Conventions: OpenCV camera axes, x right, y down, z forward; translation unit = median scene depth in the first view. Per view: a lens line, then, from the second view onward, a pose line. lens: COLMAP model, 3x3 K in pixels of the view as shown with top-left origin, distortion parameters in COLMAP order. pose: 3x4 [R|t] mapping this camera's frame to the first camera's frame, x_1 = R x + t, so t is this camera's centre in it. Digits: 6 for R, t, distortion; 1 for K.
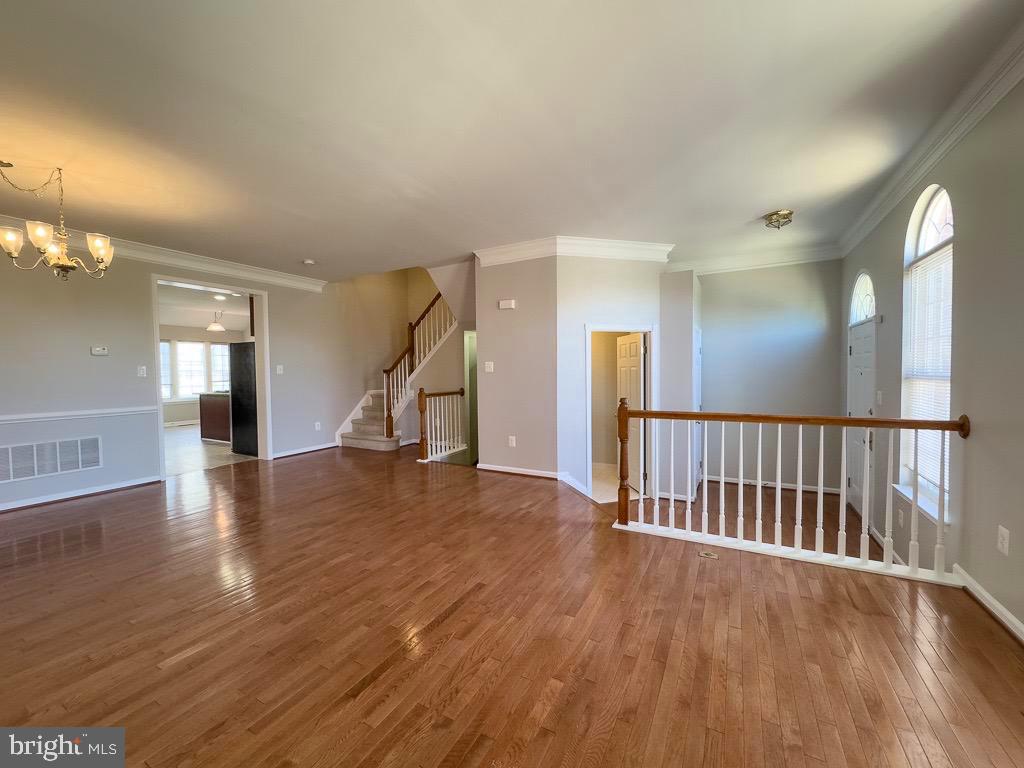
lens RADIAL K [[408.5, 0, 511.5], [0, 408.5, 381.9], [0, 0, 1]] dist [-0.002558, 0.000880]
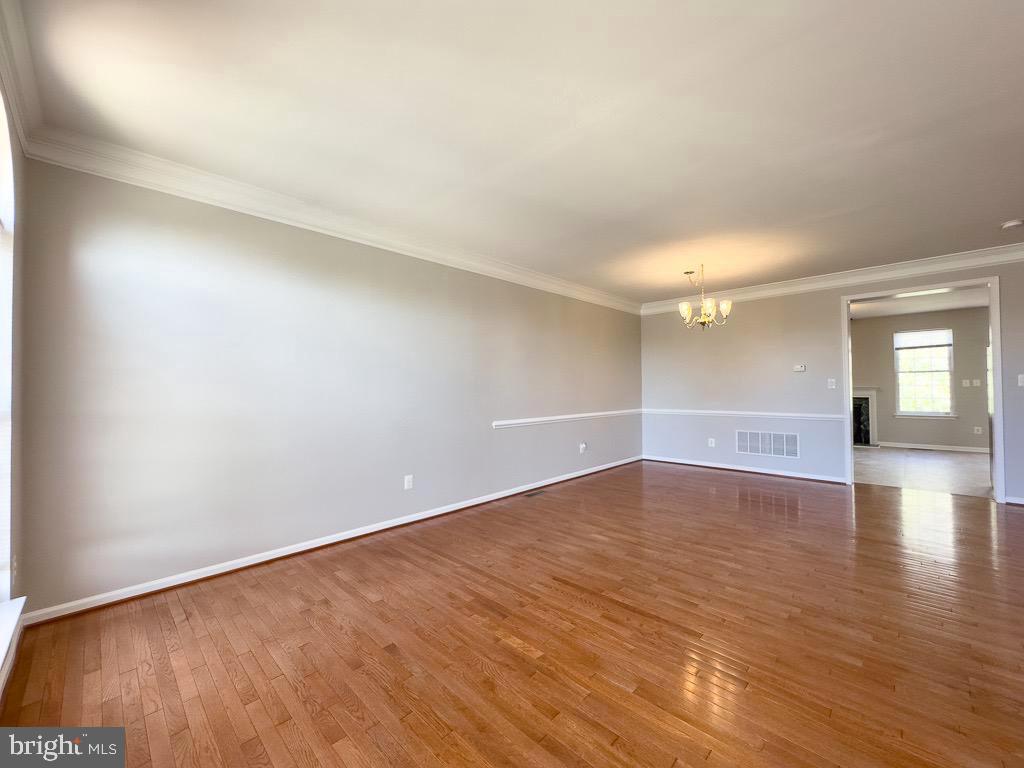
lens RADIAL K [[408.5, 0, 509.9], [0, 408.5, 383.1], [0, 0, 1]] dist [-0.002558, 0.000880]
pose [[-0.263389, 0.001369, -0.964689, 0.876495], [-0.017180, 0.999834, 0.006109, -0.037338], [0.964537, 0.018182, -0.263322, 0.841692]]
